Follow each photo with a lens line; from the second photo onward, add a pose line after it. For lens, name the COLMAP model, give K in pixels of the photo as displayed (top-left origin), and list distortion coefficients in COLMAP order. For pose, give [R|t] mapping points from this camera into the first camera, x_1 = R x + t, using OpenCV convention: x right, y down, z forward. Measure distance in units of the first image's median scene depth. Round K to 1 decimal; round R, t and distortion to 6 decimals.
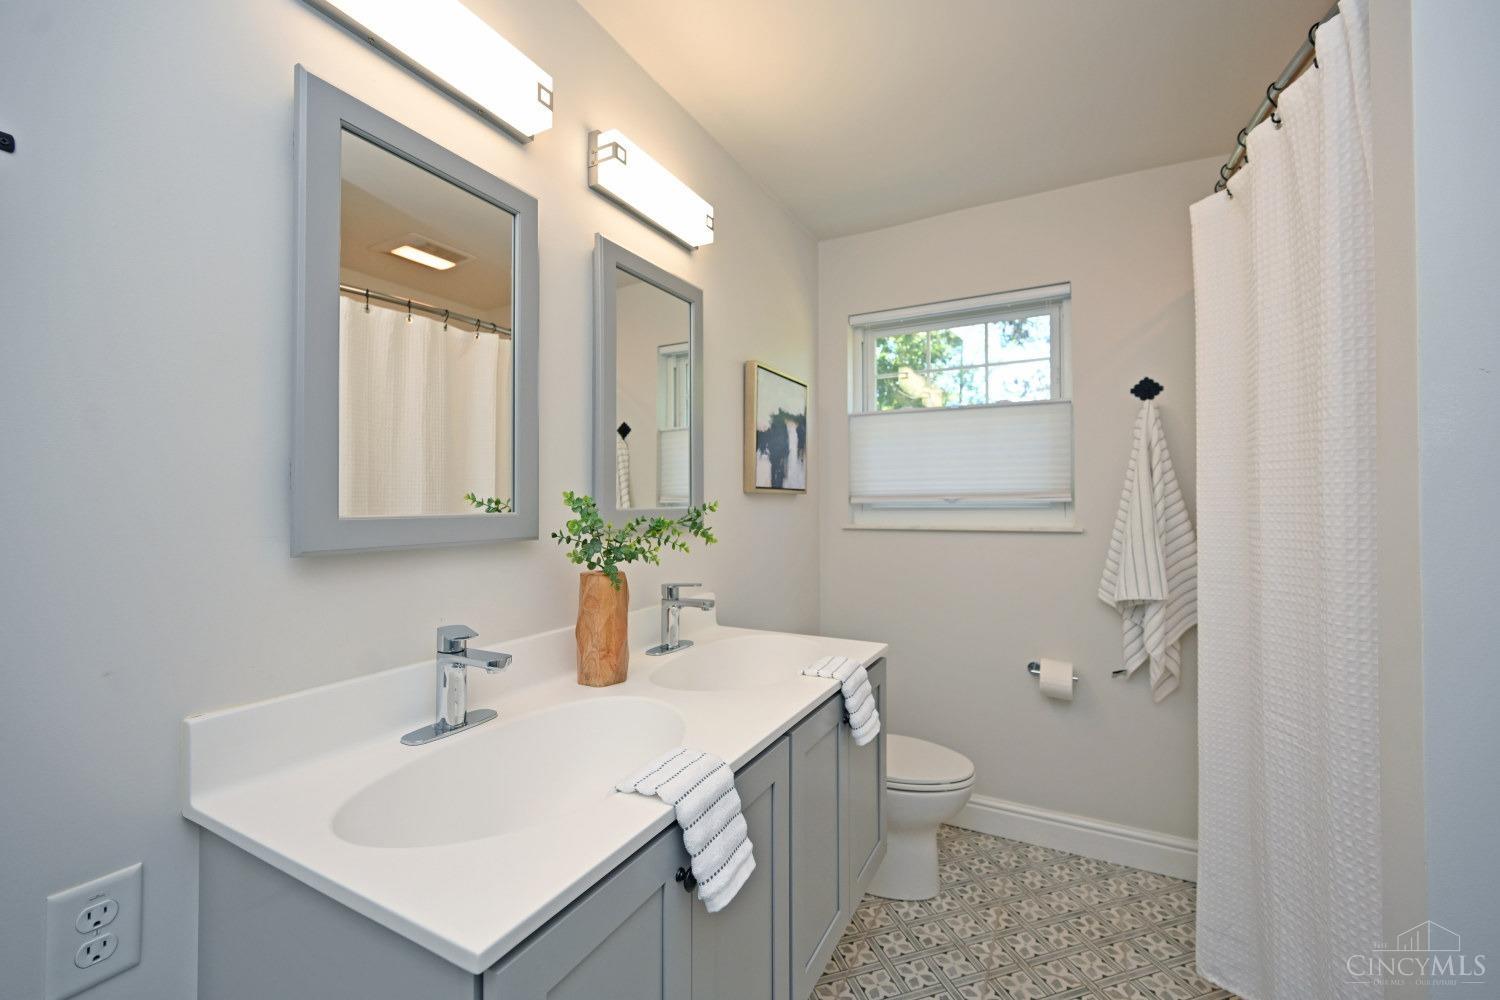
lens RADIAL K [[602.9, 0, 751.5], [0, 602.9, 495.7], [0, 0, 1]] dist [0.001081, -0.000491]
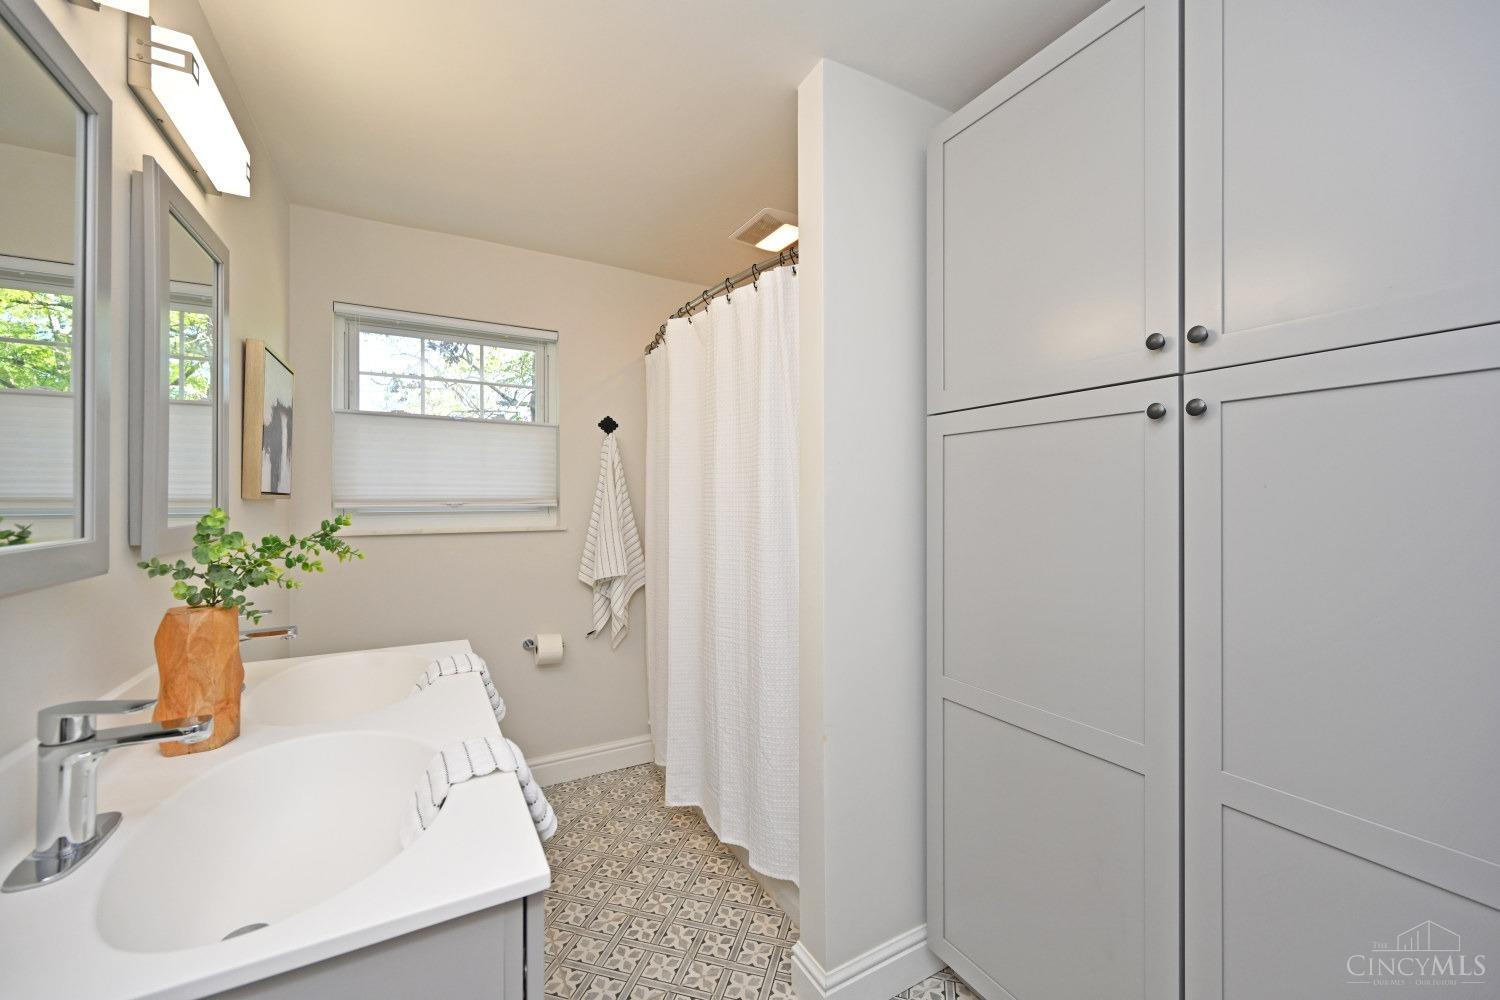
lens RADIAL K [[602.9, 0, 749.1], [0, 602.9, 498.8], [0, 0, 1]] dist [0.001081, -0.000491]
pose [[0.541303, 0.002649, 0.840824, -0.332689], [-0.012261, 0.999914, 0.004743, -0.017991], [-0.840739, -0.012877, 0.541288, -0.019988]]
